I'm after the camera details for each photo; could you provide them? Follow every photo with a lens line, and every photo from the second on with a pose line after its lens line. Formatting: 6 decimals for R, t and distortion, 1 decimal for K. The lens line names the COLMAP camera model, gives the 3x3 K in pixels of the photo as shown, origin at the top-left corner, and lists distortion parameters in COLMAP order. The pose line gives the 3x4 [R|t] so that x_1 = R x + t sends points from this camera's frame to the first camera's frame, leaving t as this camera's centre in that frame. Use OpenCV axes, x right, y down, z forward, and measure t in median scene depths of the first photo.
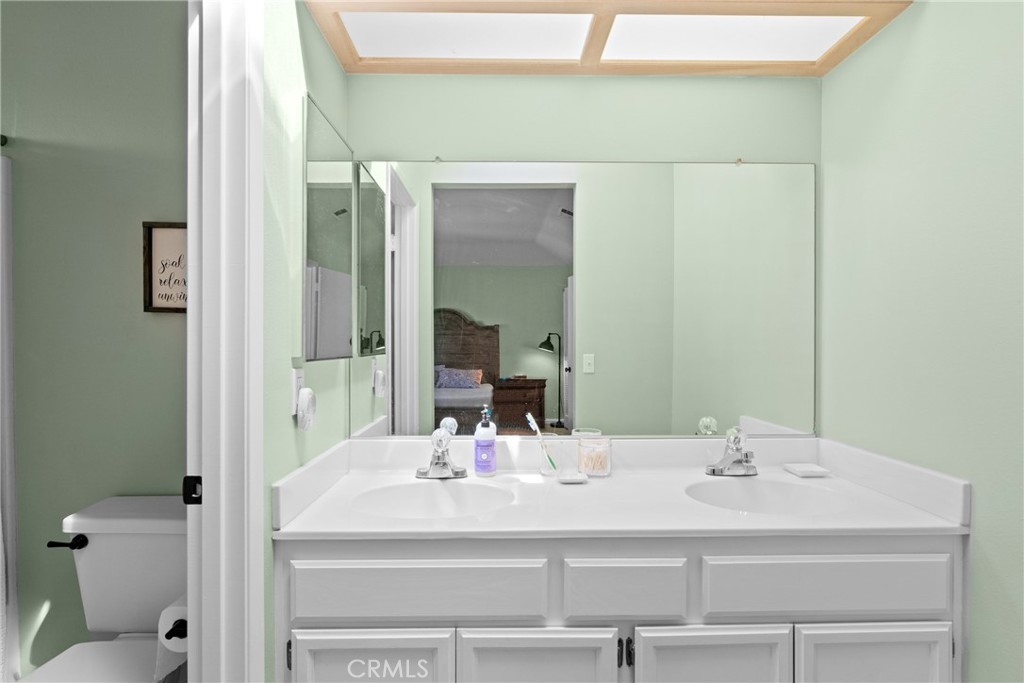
lens RADIAL K [[517.2, 0, 512.7], [0, 517.2, 341.6], [0, 0, 1]] dist [-0.003133, 0.001430]
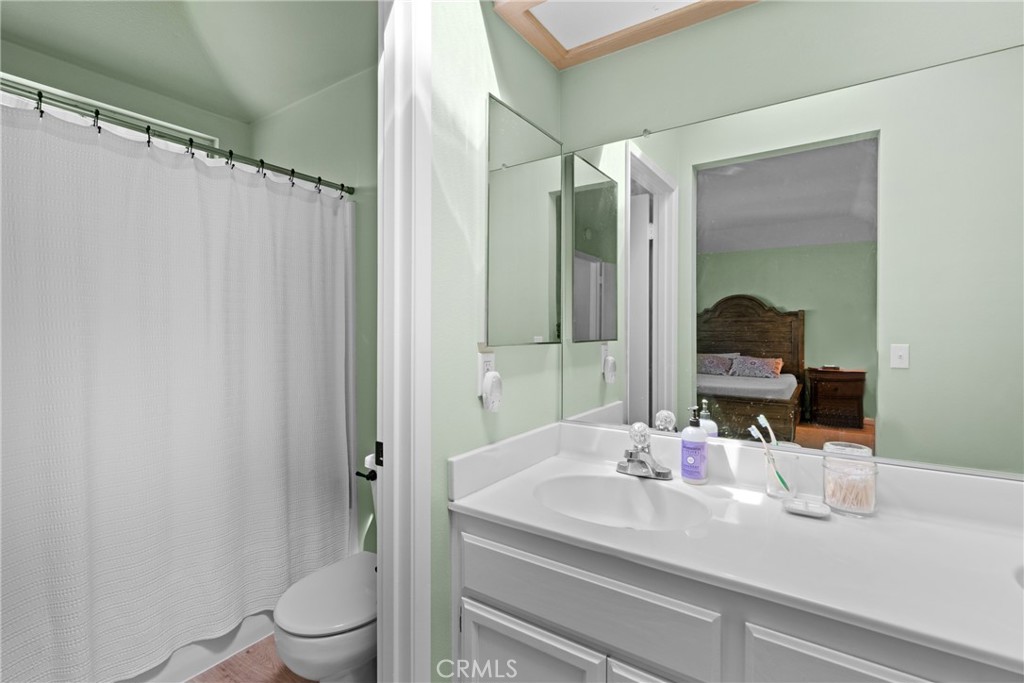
lens RADIAL K [[466.2, 0, 509.8], [0, 466.2, 328.8], [0, 0, 1]] dist [-0.011163, 0.004754]
pose [[0.817247, -0.000688, -0.576288, 0.144586], [0.000676, 1.000000, -0.000235, 0.001857], [0.576288, -0.000197, 0.817247, 0.187612]]
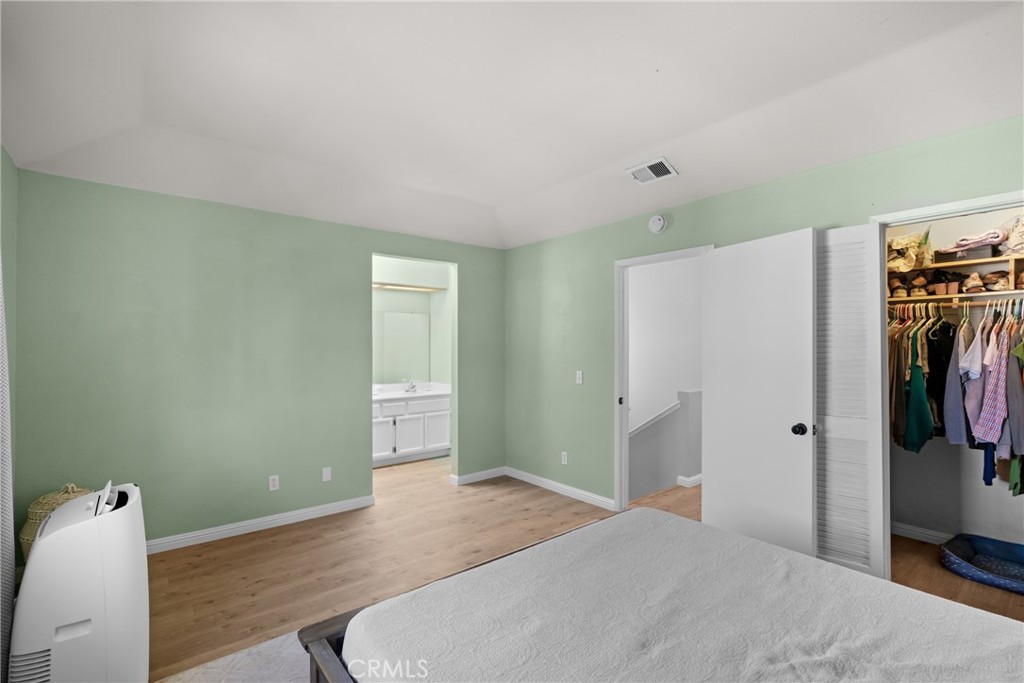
lens RADIAL K [[466.2, 0, 511.2], [0, 466.2, 342.1], [0, 0, 1]] dist [-0.011163, 0.004754]
pose [[0.781099, 0.003534, 0.624397, -1.208039], [-0.001121, 0.999990, -0.004257, -0.109708], [-0.624406, 0.002625, 0.781095, -2.278790]]
